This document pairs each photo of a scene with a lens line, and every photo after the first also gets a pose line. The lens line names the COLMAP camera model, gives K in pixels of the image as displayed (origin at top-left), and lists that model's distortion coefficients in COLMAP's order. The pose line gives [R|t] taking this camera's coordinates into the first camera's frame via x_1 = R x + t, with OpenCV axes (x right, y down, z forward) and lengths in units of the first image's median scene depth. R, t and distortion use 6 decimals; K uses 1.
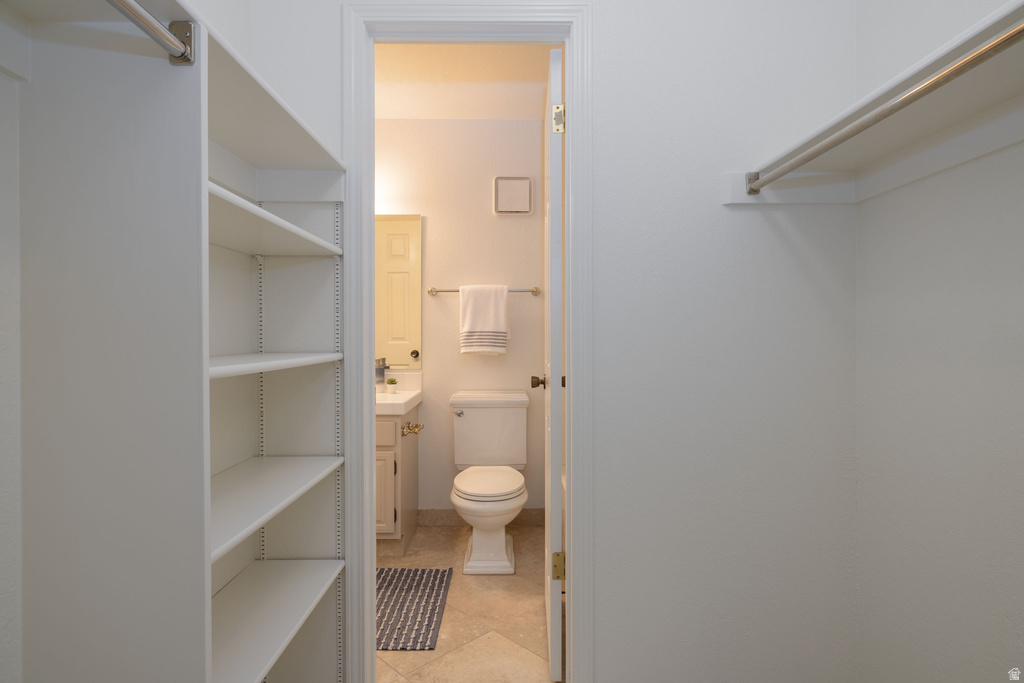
lens RADIAL K [[552.5, 0, 515.9], [0, 552.5, 332.7], [0, 0, 1]] dist [-0.025586, -0.000014]
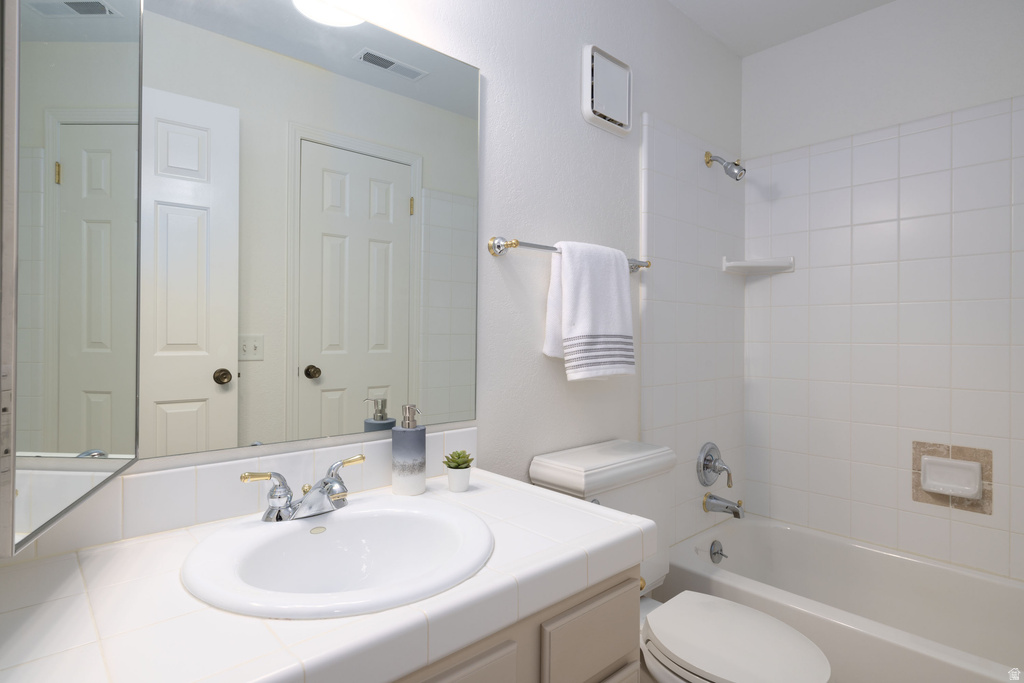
lens RADIAL K [[552.5, 0, 515.9], [0, 552.5, 332.7], [0, 0, 1]] dist [-0.025586, -0.000014]
pose [[0.735569, 0.003885, 0.677438, -0.461940], [-0.007339, 0.999971, 0.002234, -0.004806], [-0.677410, -0.006615, 0.735576, 0.677769]]
